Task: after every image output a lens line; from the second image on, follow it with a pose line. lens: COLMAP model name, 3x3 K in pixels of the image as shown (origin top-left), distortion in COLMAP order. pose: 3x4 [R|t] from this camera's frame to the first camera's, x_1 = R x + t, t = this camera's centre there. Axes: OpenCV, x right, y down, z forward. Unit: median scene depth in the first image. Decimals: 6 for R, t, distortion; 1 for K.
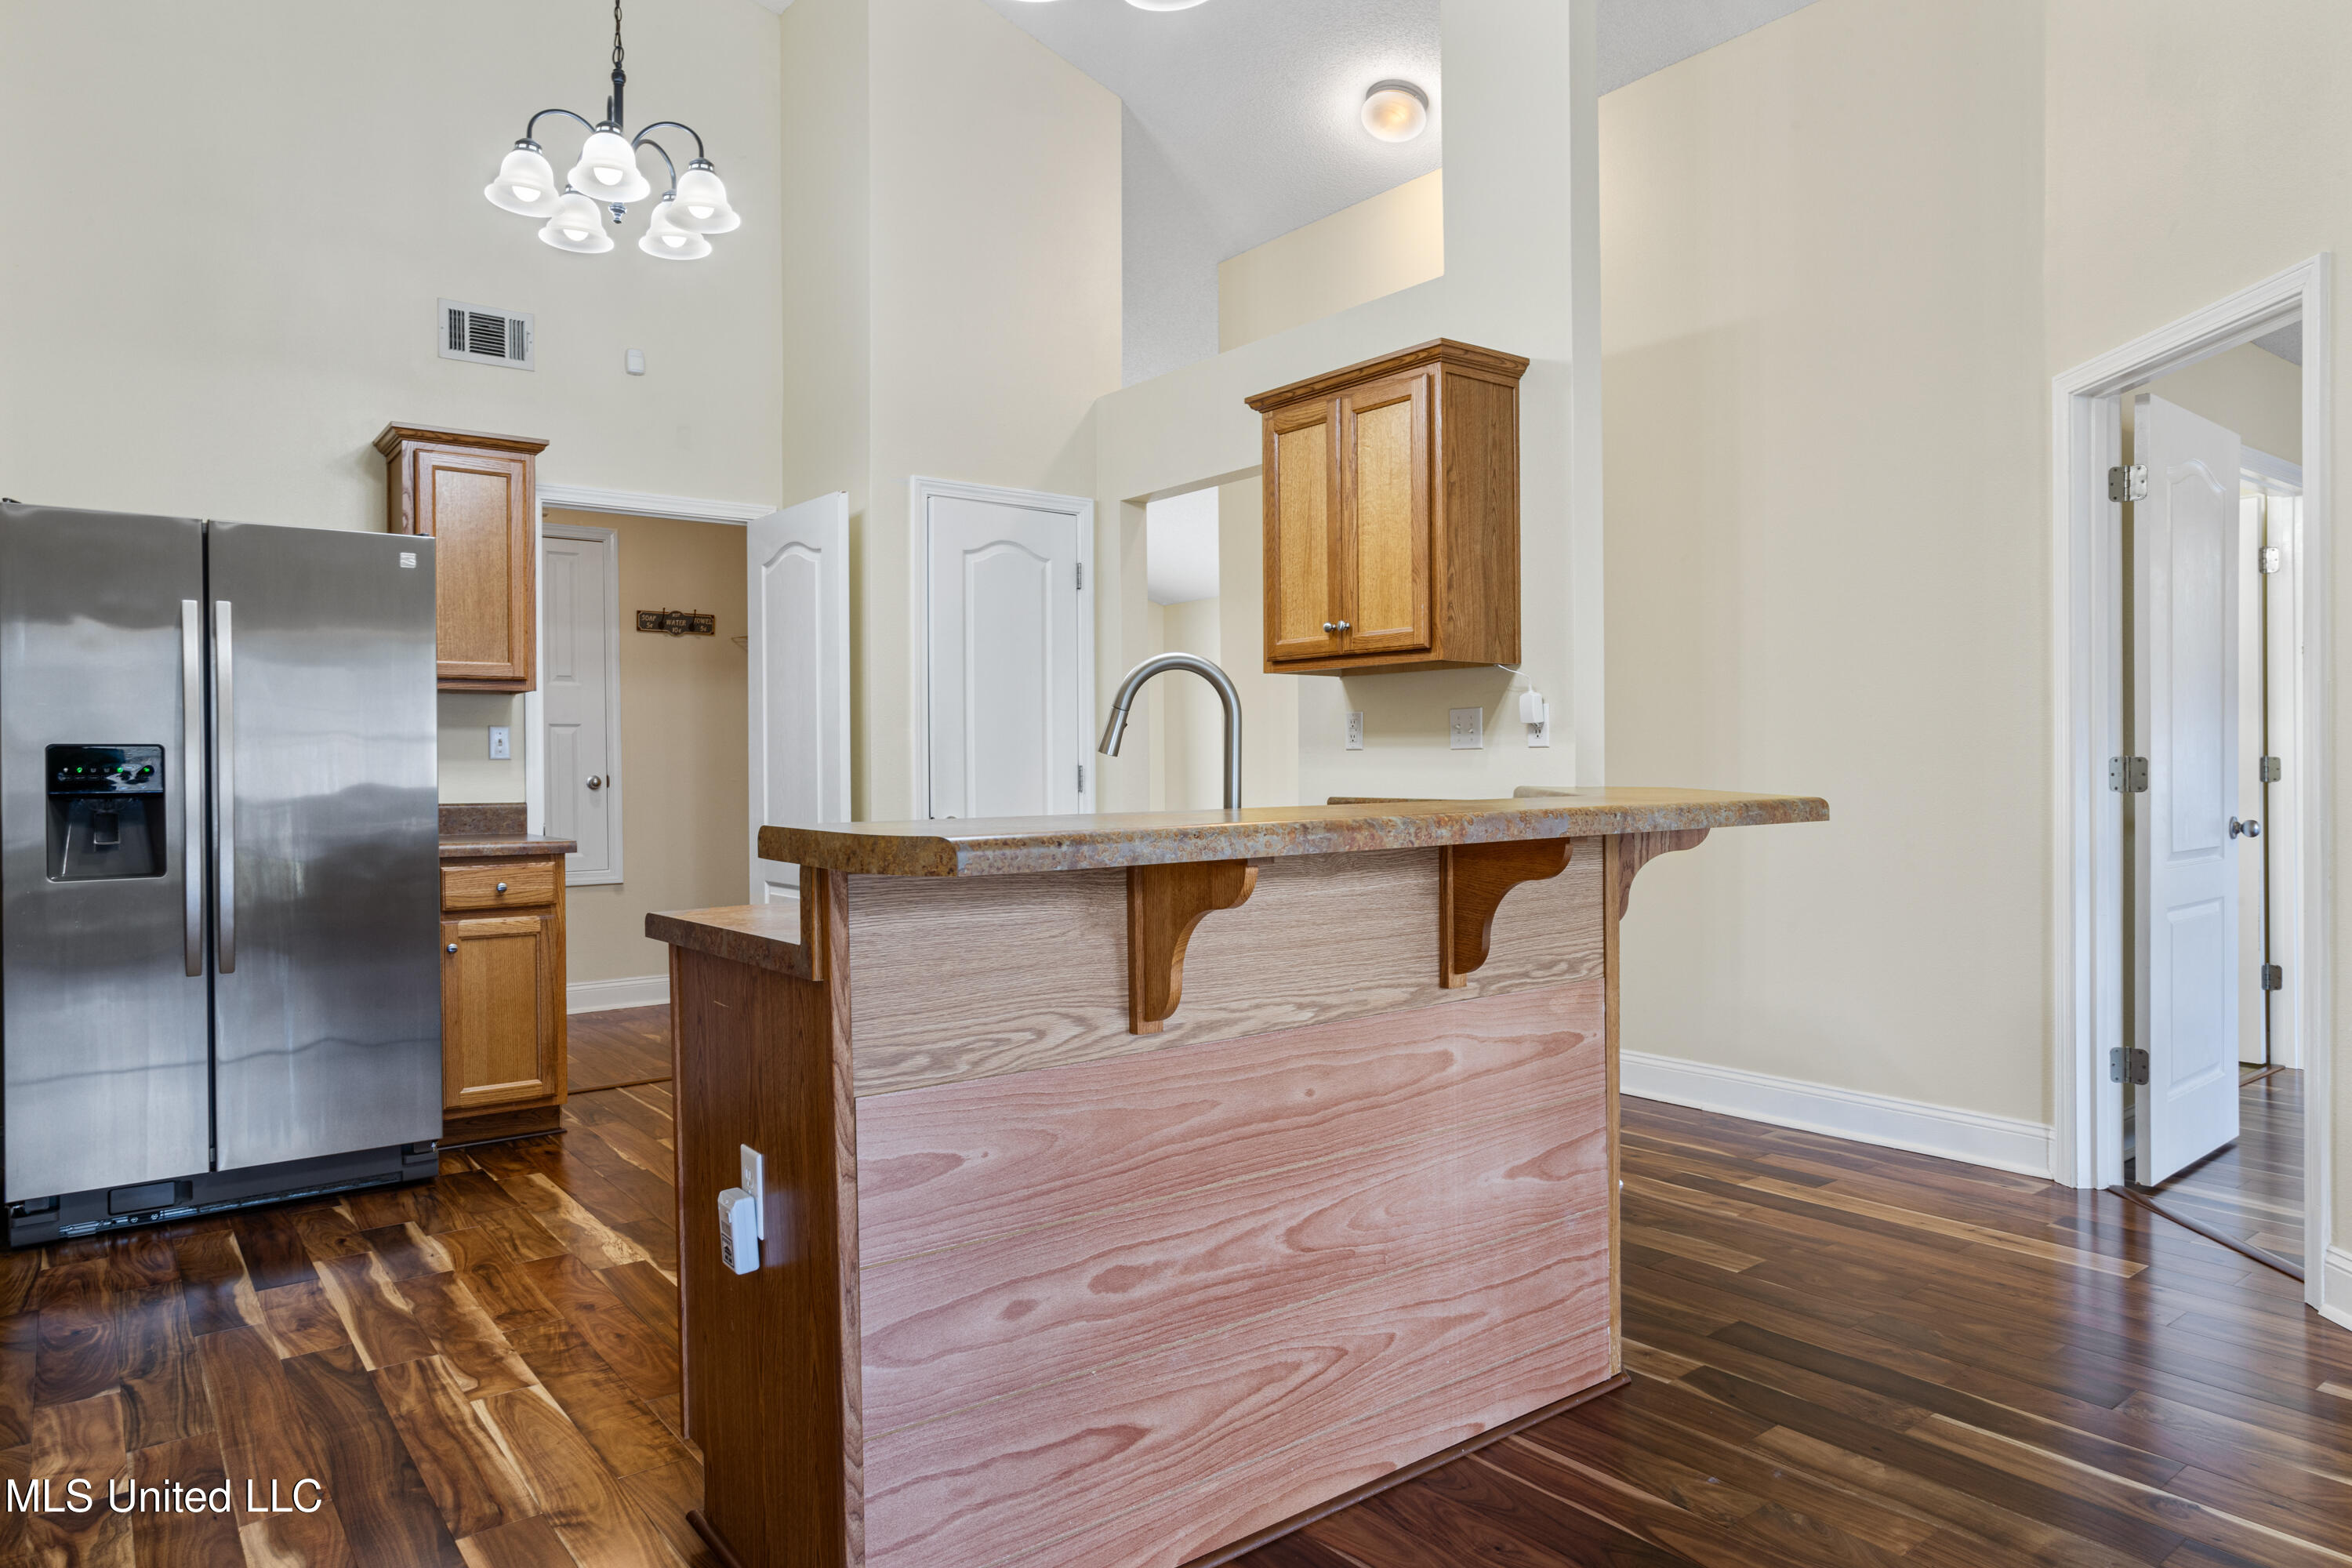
lens RADIAL K [[1445.7, 0, 1175.2], [0, 1445.7, 771.7], [0, 0, 1]] dist [-0.019985, 0.015481]
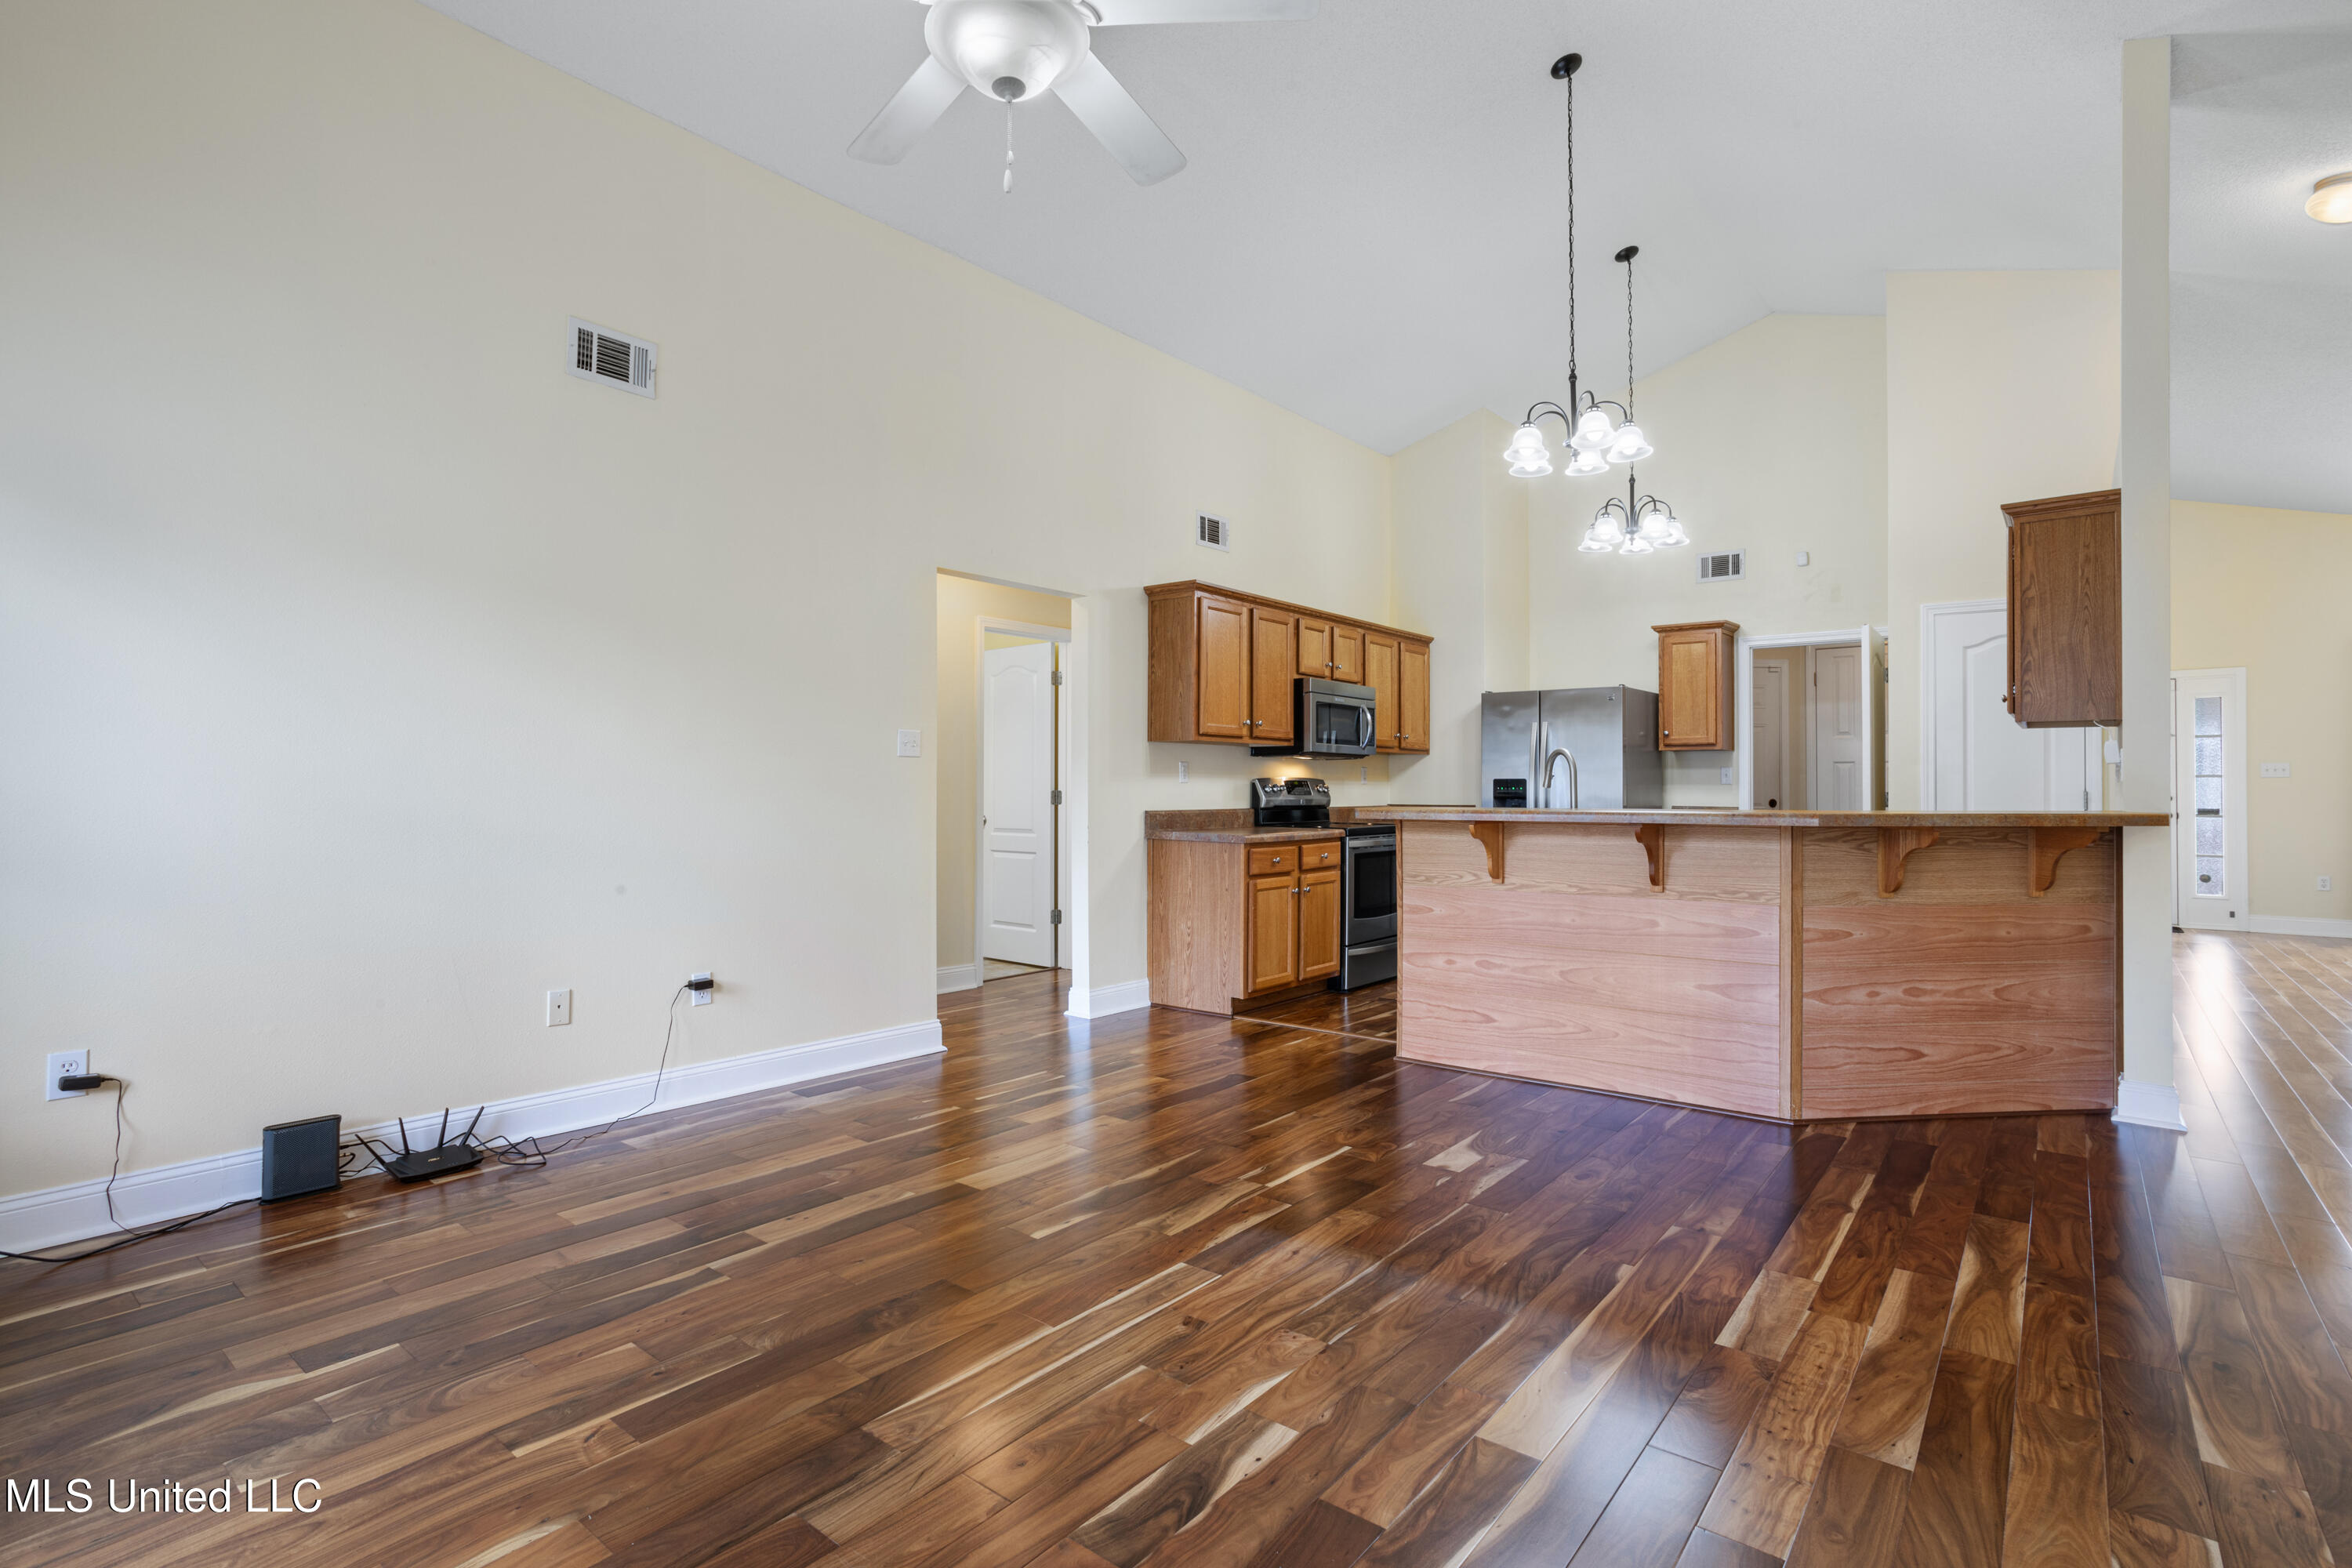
lens RADIAL K [[1137.6, 0, 1186.3], [0, 1137.6, 774.9], [0, 0, 1]] dist [-0.045867, 0.026069]
pose [[0.238770, -0.001641, -0.971075, 1.051269], [-0.009696, 0.999945, -0.004074, -0.010910], [0.971028, 0.010388, 0.238741, -0.077961]]
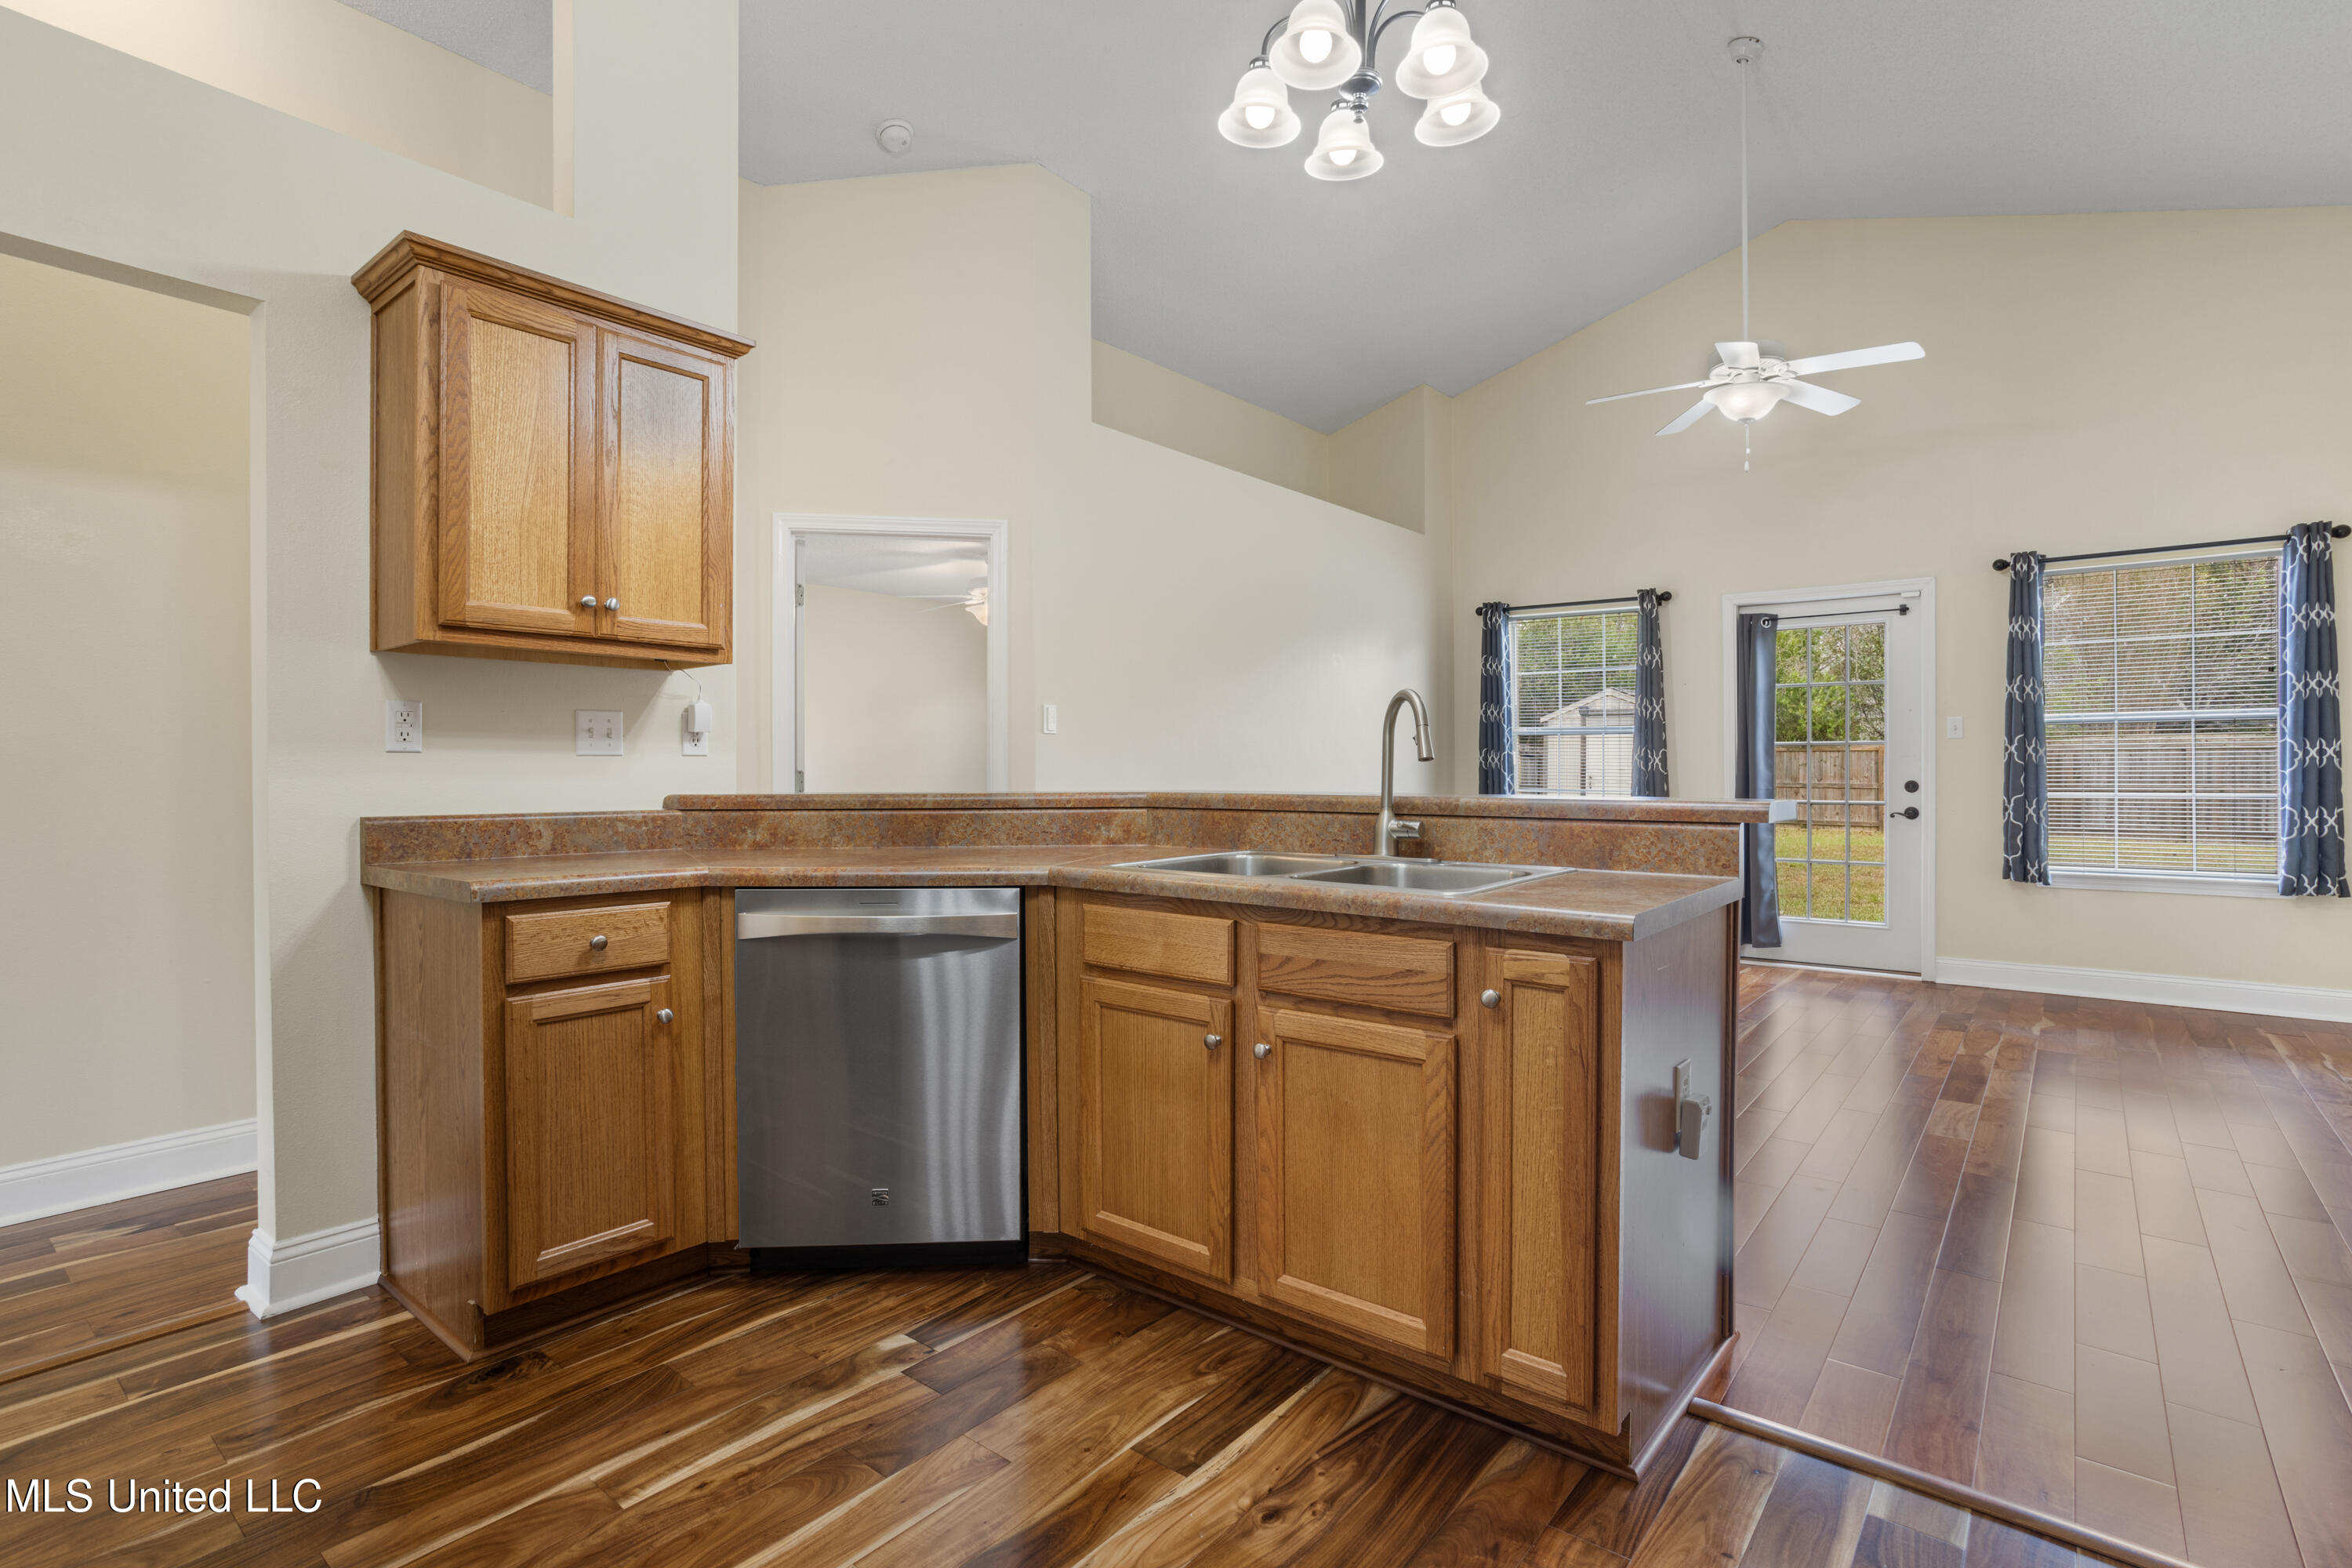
lens RADIAL K [[1137.6, 0, 1163.2], [0, 1137.6, 772.8], [0, 0, 1]] dist [-0.045867, 0.026069]
pose [[-0.221798, 0.009124, 0.975050, -0.603598], [0.008399, 0.999937, -0.007447, 0.003292], [-0.975056, 0.006538, -0.221861, 0.865168]]
